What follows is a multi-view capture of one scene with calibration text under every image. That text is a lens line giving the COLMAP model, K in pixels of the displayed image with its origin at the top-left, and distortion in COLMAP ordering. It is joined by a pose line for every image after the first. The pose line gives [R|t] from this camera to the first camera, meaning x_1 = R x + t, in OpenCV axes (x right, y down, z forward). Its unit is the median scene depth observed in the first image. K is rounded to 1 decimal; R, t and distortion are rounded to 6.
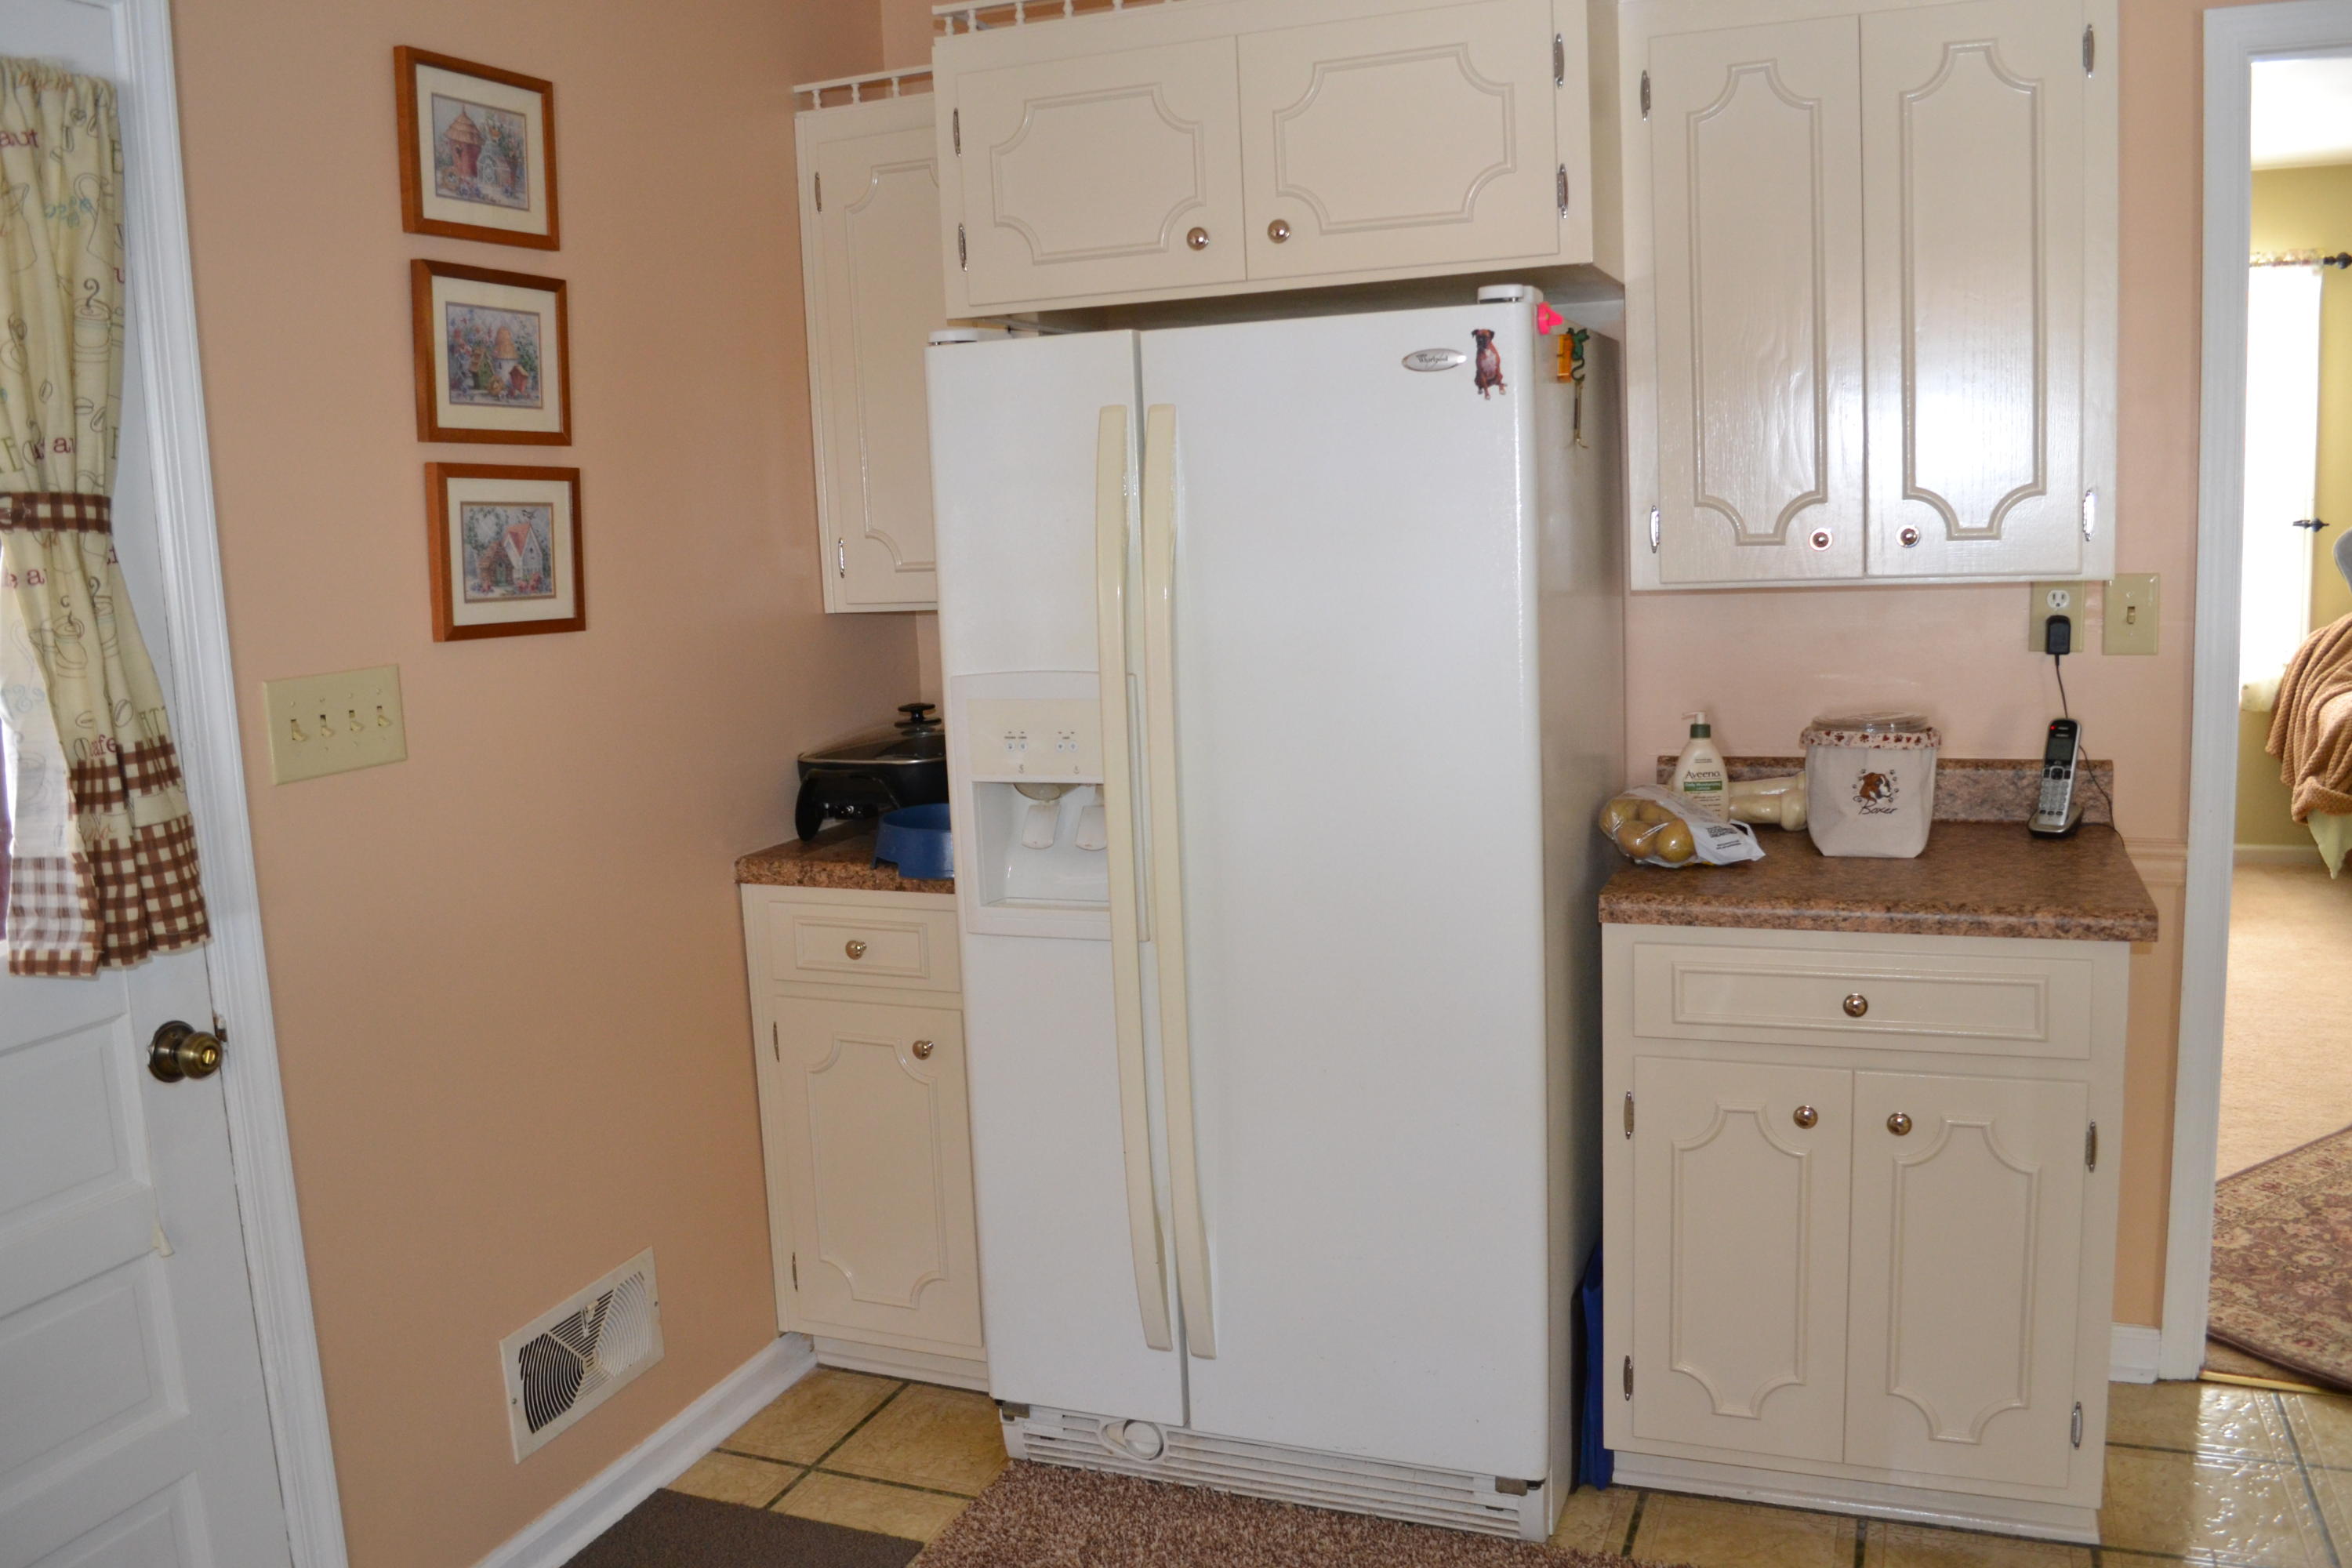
lens RADIAL K [[1879.6, 0, 1180.3], [0, 1879.6, 772.3], [0, 0, 1]] dist [-0.086329, 0.011160]
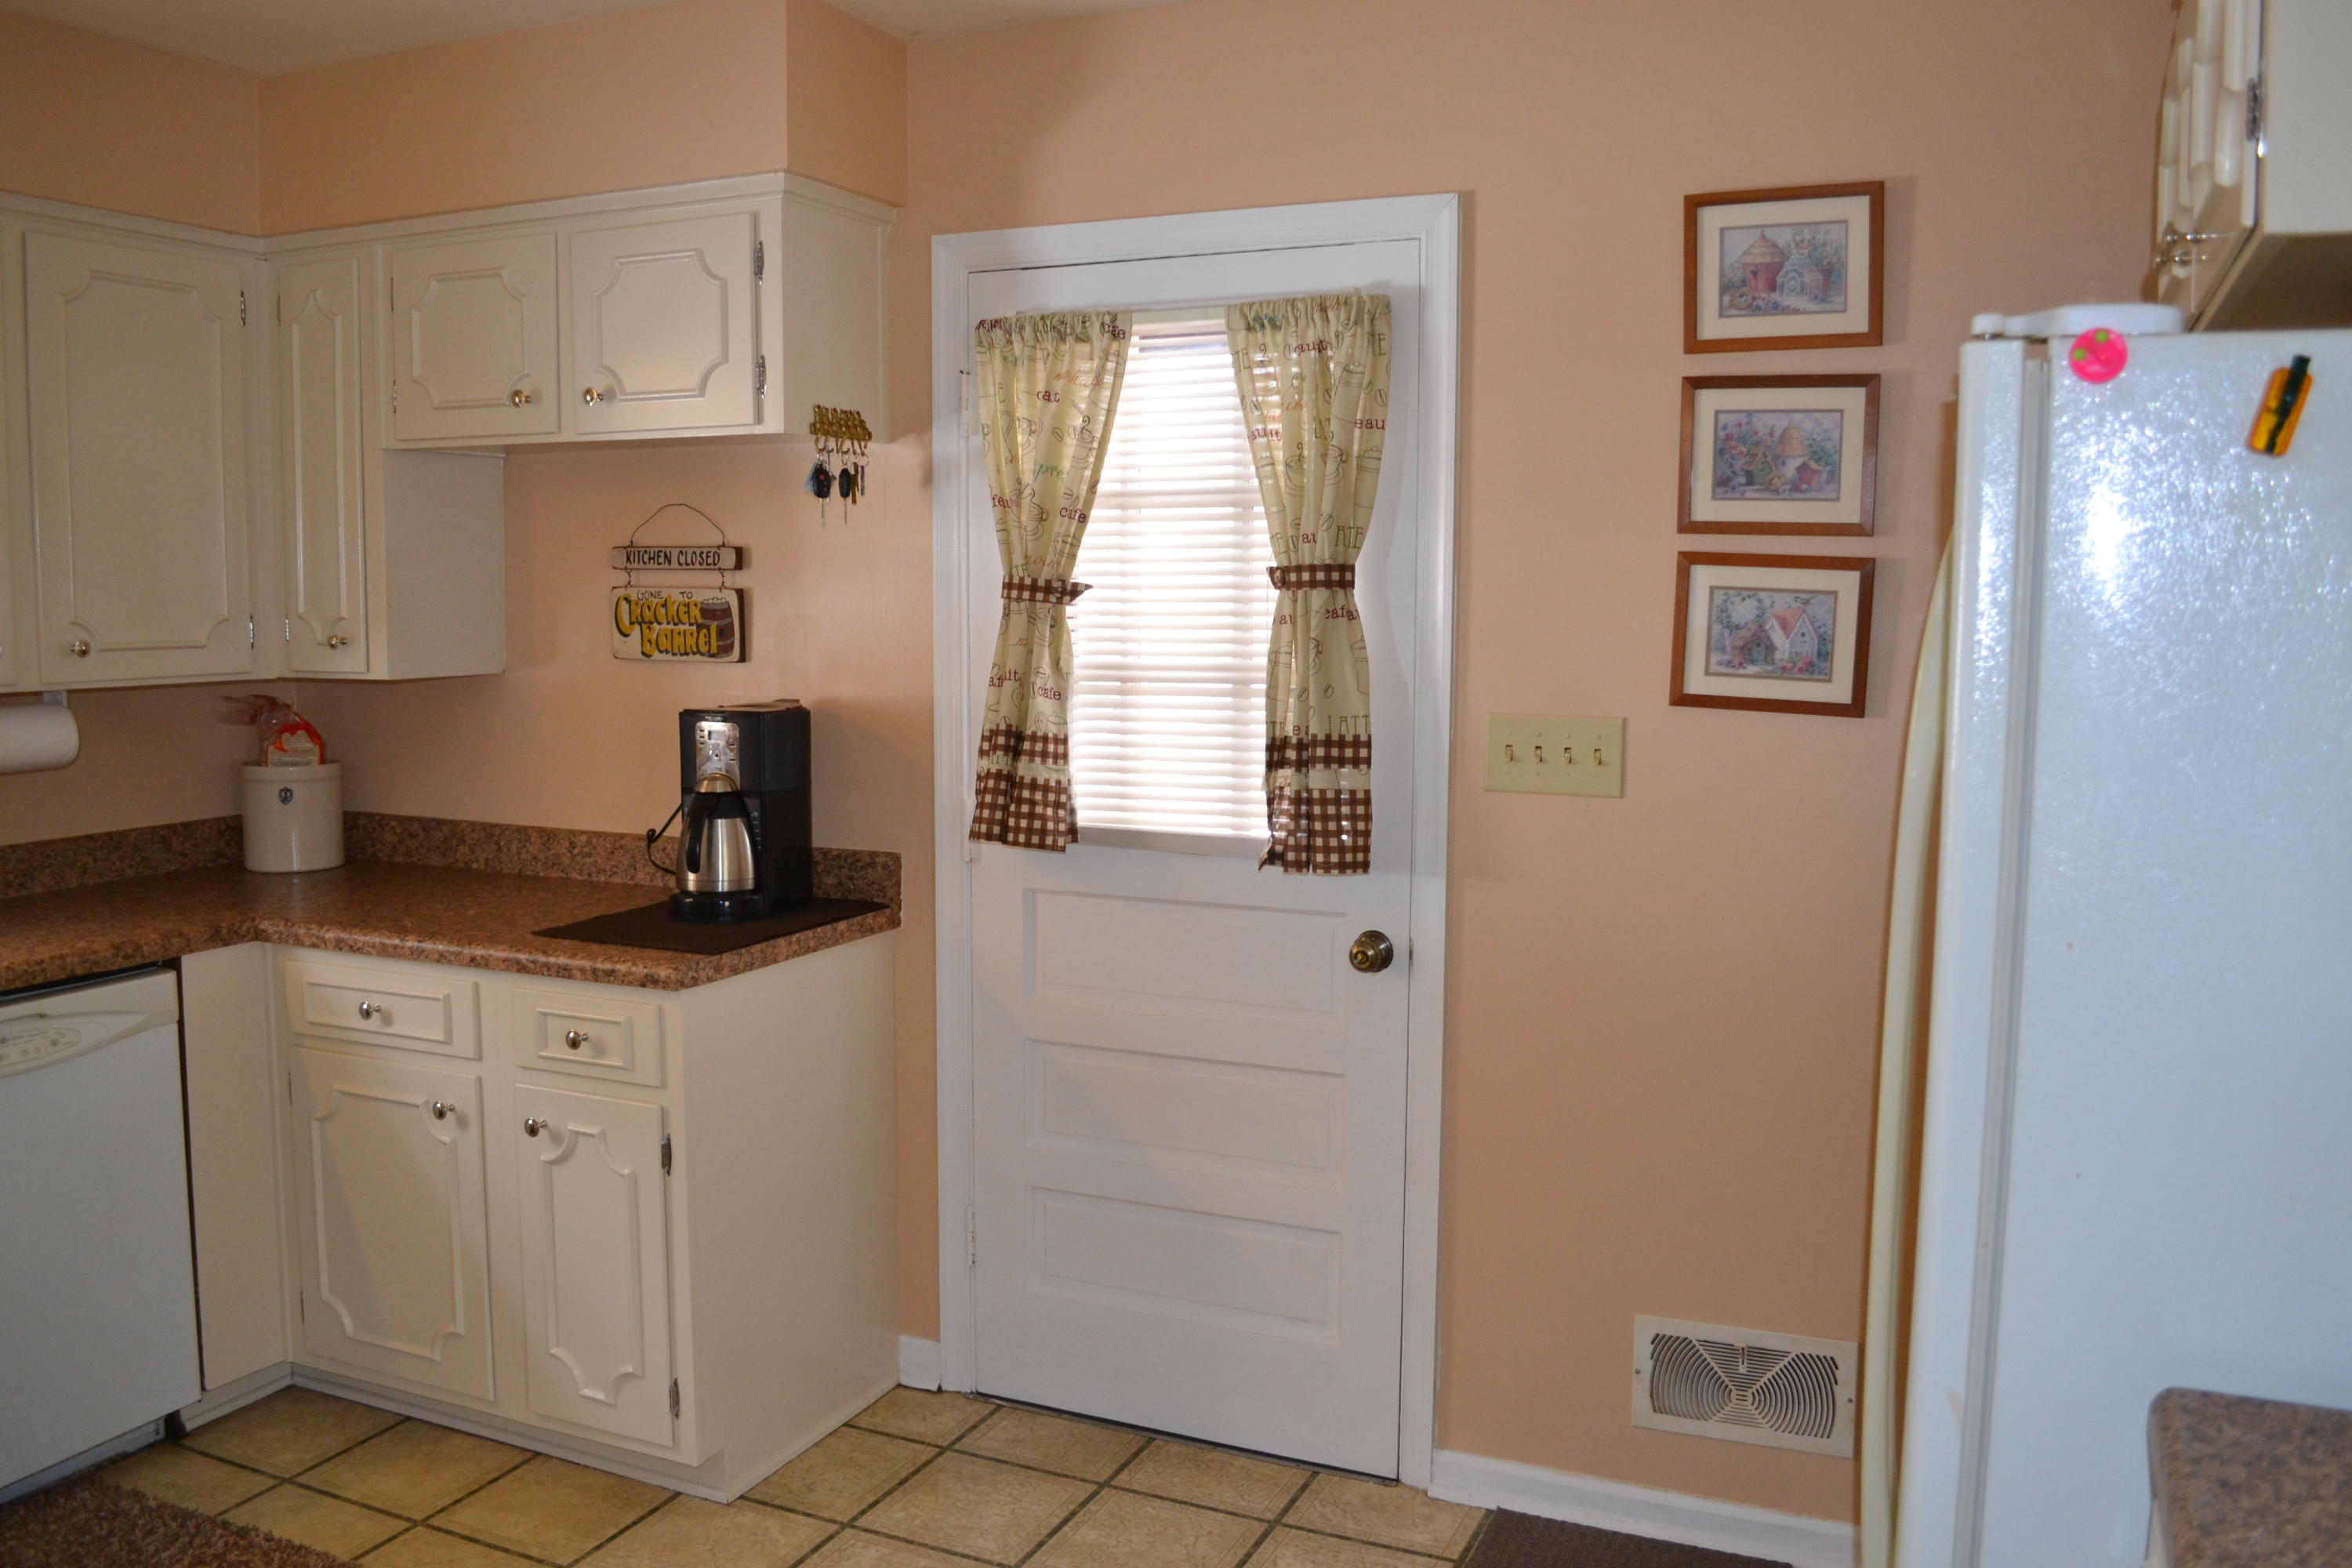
lens RADIAL K [[1879.6, 0, 1180.3], [0, 1879.6, 772.3], [0, 0, 1]] dist [-0.086329, 0.011160]
pose [[-0.047100, 0.140131, -0.989012, 0.761082], [-0.154075, 0.977243, 0.145801, -0.149308], [0.986936, 0.159249, -0.024437, 0.718504]]
